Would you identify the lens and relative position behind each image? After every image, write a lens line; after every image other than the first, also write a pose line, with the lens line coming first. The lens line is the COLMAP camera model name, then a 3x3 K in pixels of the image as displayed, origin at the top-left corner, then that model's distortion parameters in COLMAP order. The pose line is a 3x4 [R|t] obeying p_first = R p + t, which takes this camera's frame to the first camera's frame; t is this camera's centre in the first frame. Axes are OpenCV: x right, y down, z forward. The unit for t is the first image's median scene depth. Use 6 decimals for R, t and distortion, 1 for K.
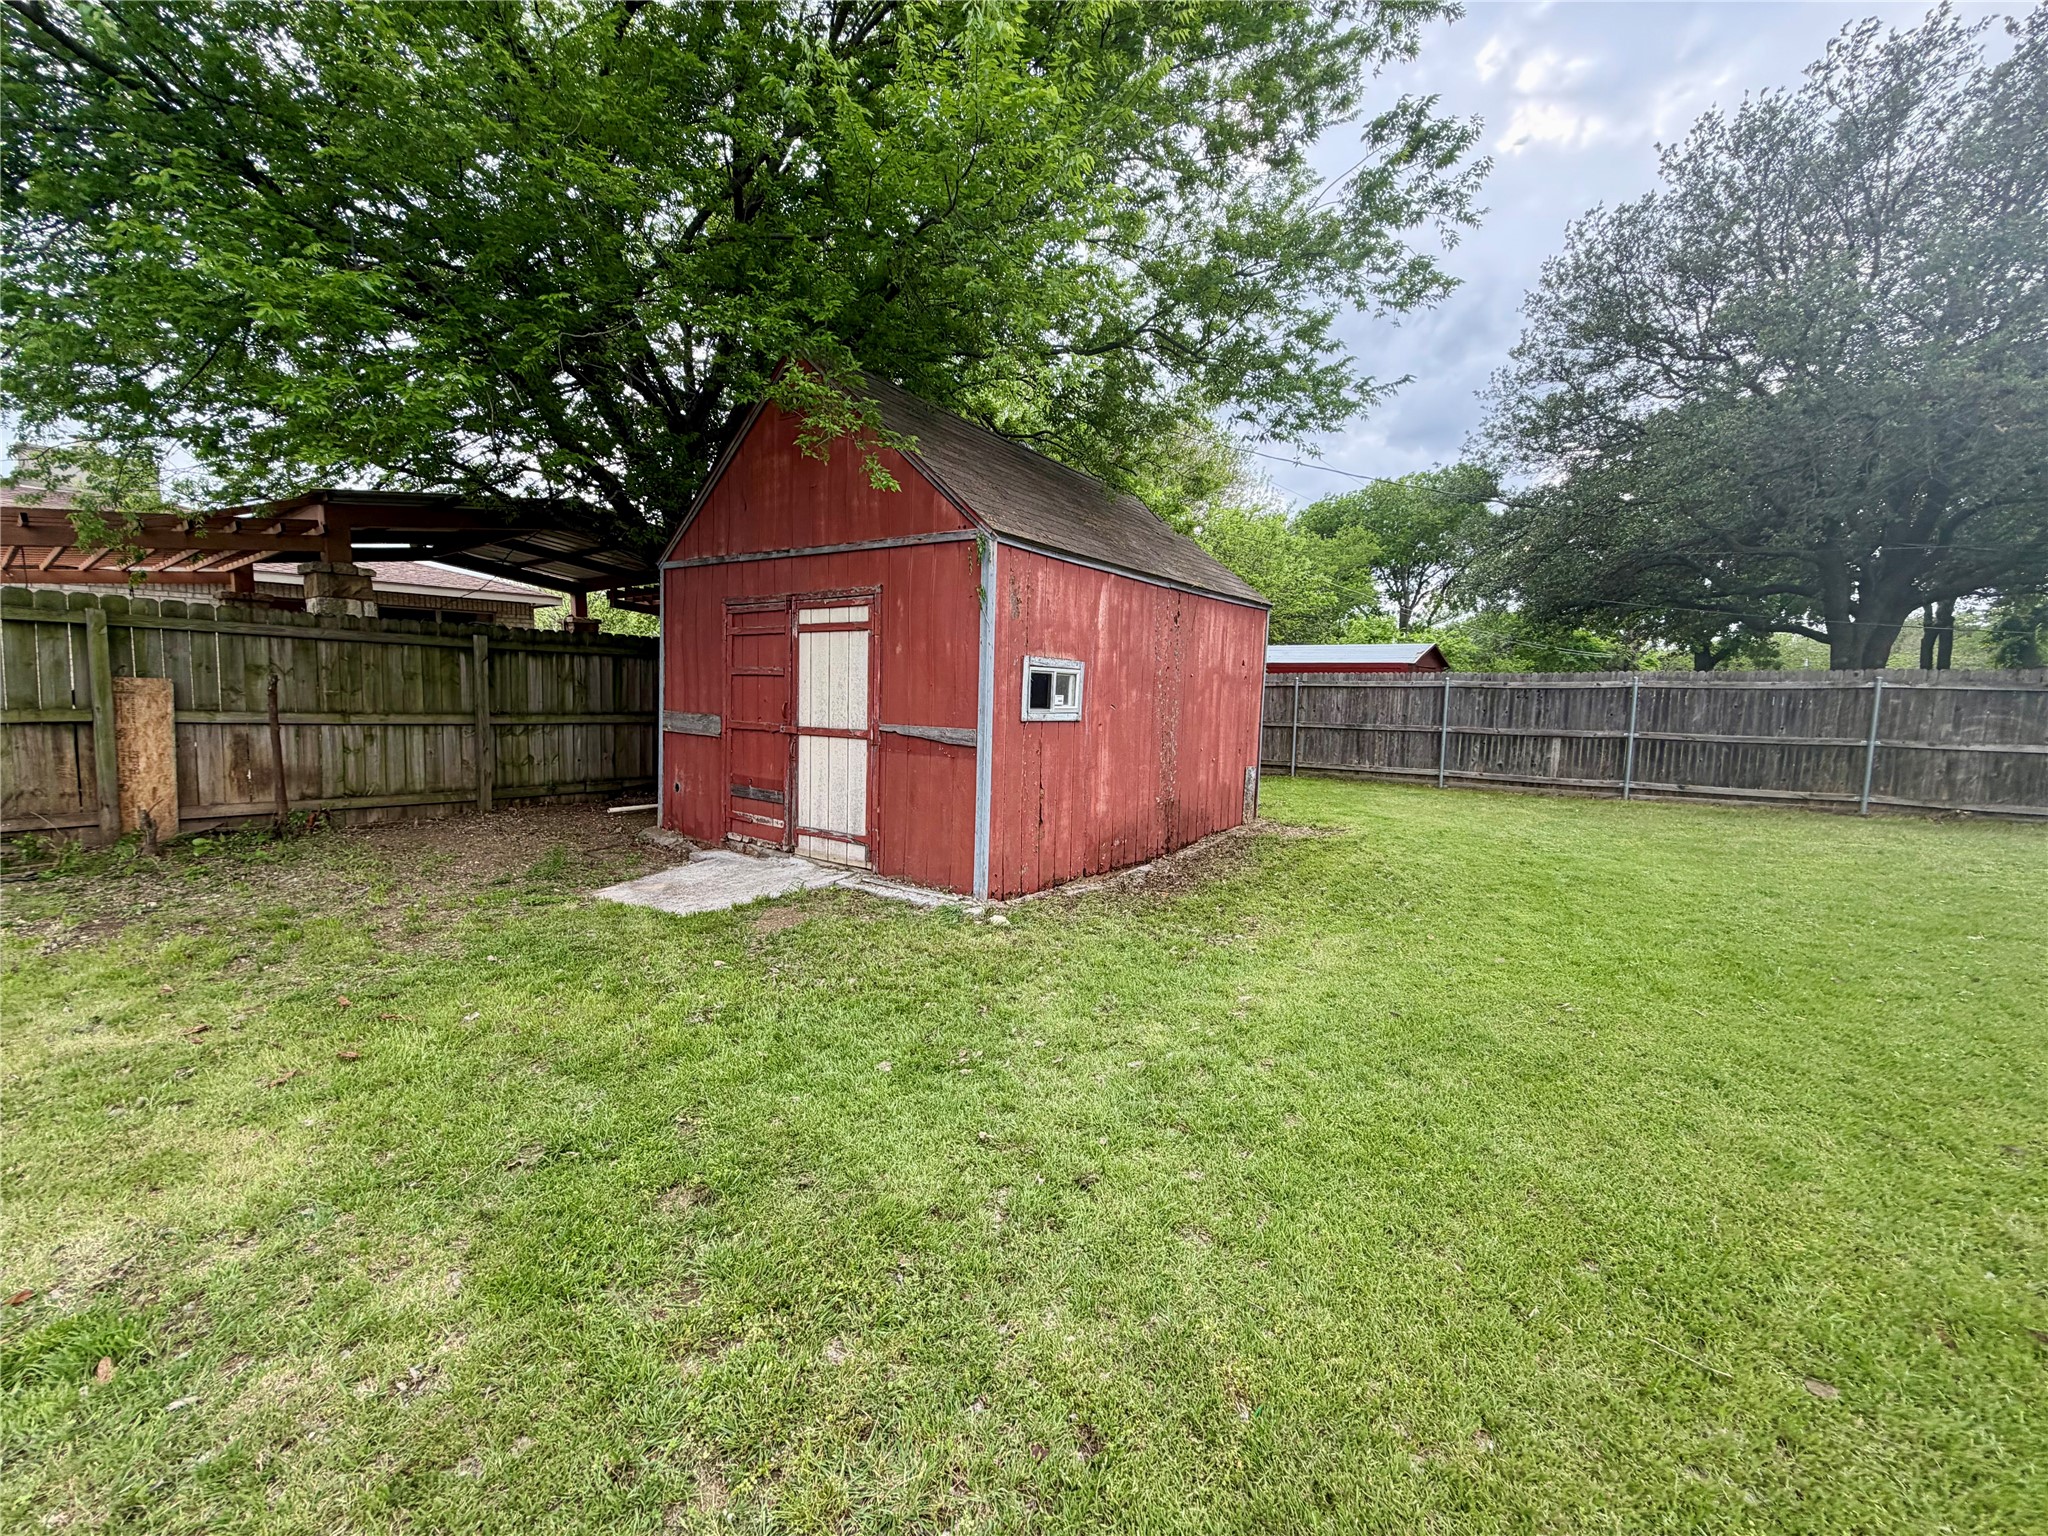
lens RADIAL K [[810.4, 0, 1017.2], [0, 810.4, 769.2], [0, 0, 1]] dist [-0.001302, 0.000476]
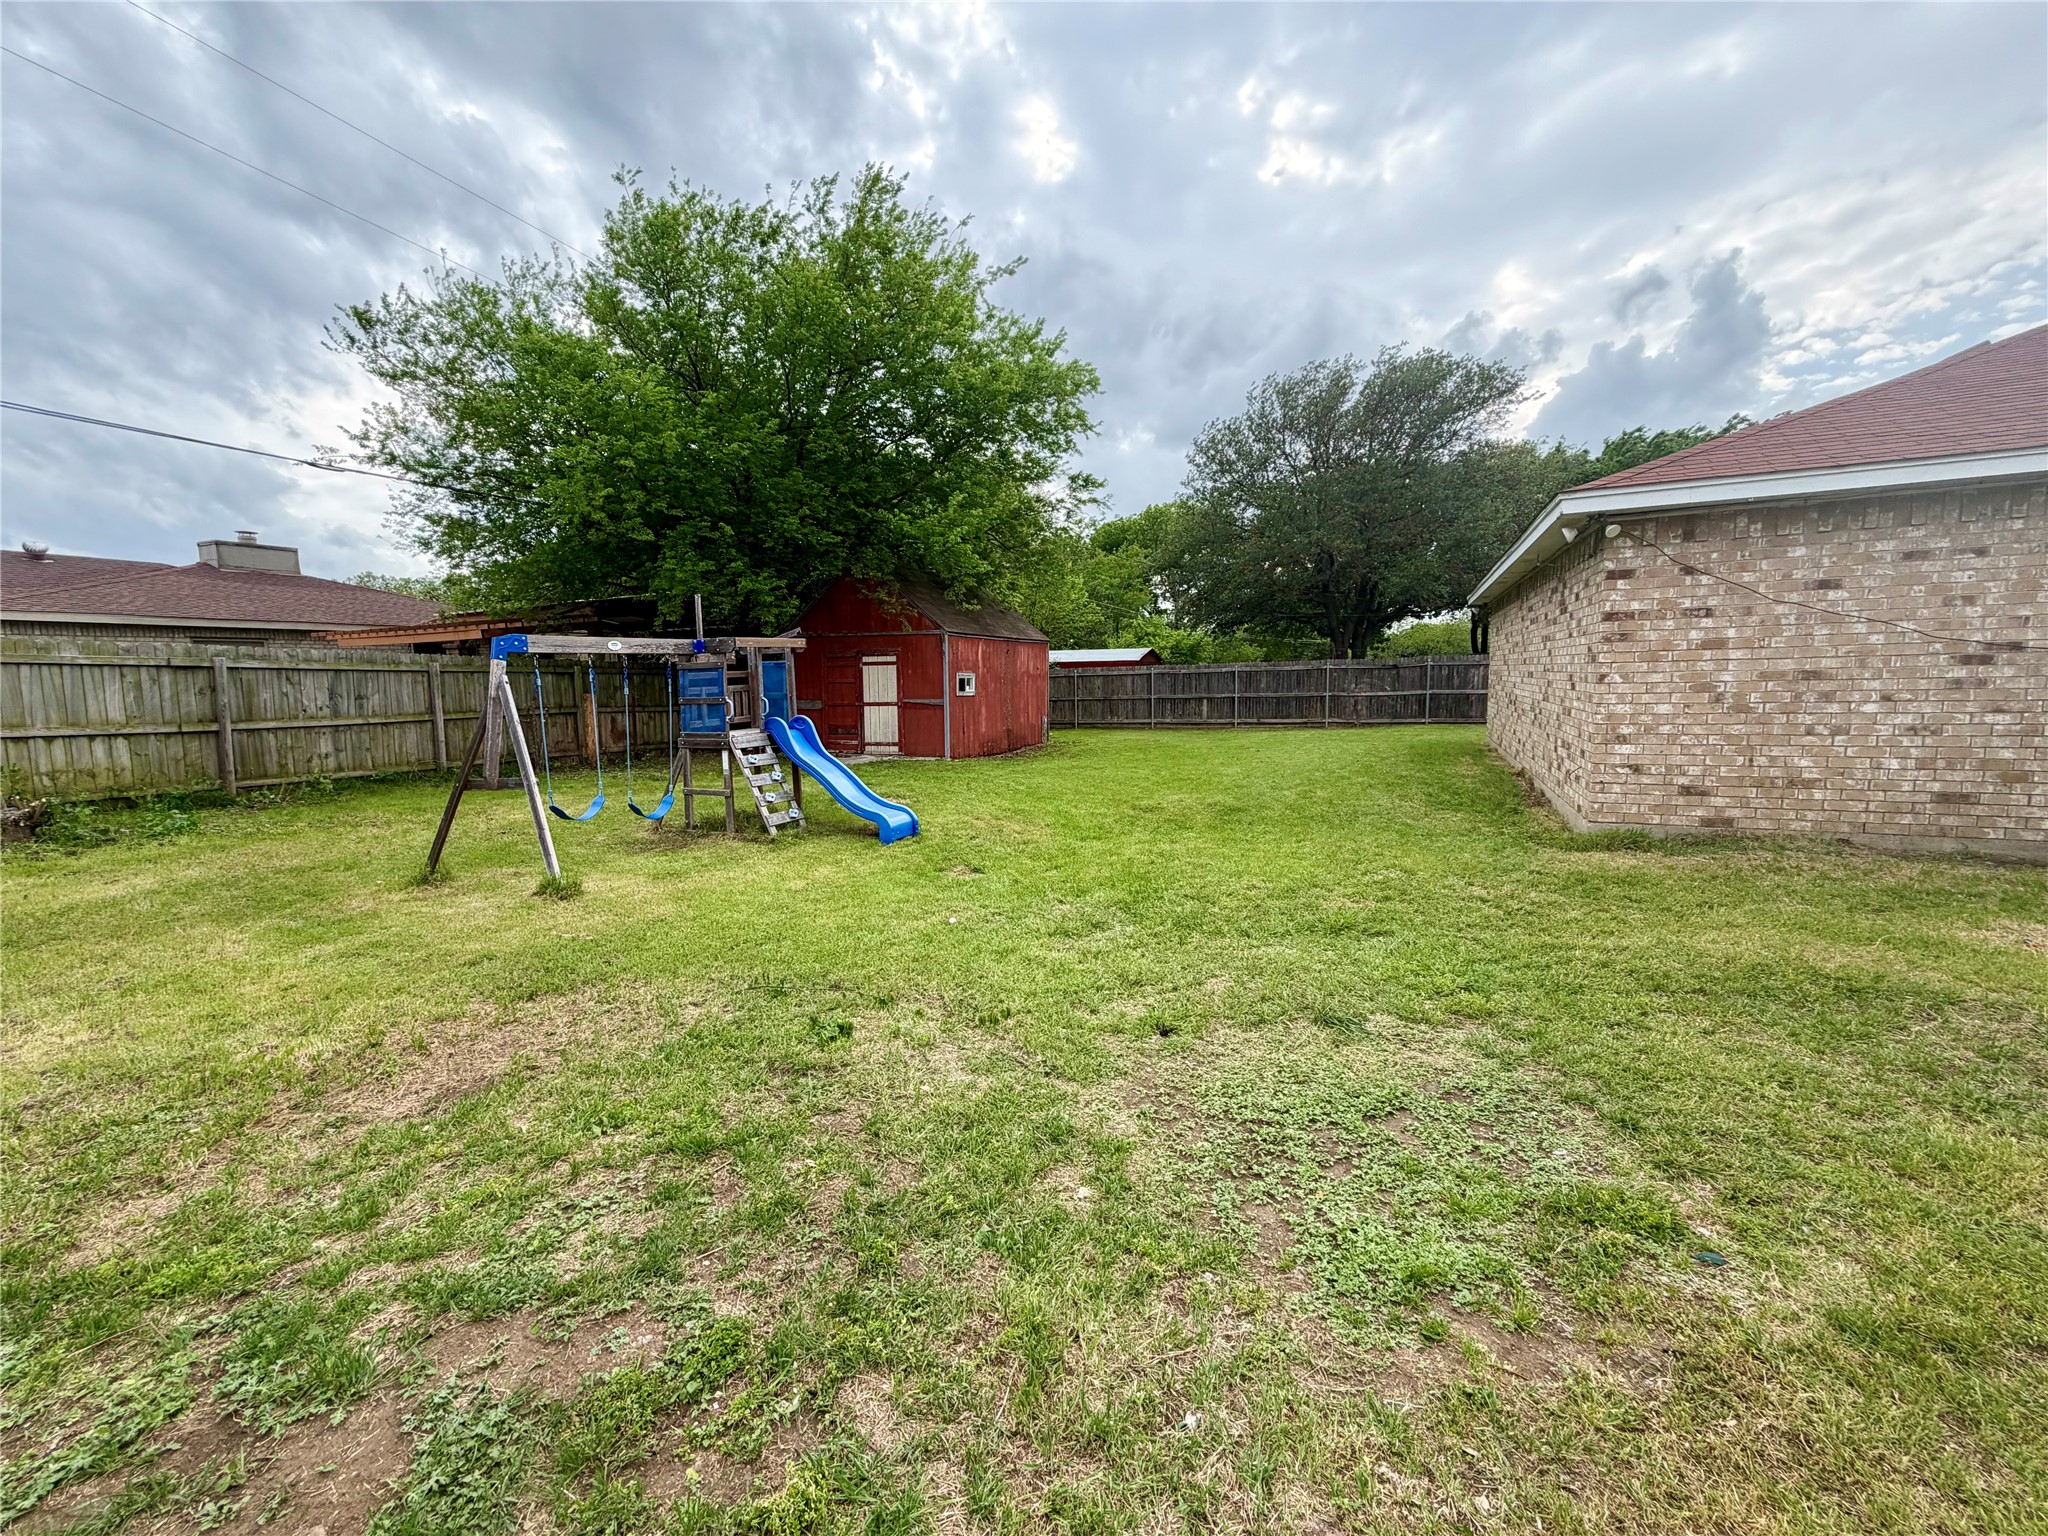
lens RADIAL K [[810.4, 0, 1017.2], [0, 810.4, 769.2], [0, 0, 1]] dist [-0.001302, 0.000476]
pose [[0.977243, -0.059406, 0.203637, -0.332197], [0.056892, 0.998215, 0.018182, 0.137095], [-0.204353, -0.006182, 0.978878, -1.584411]]
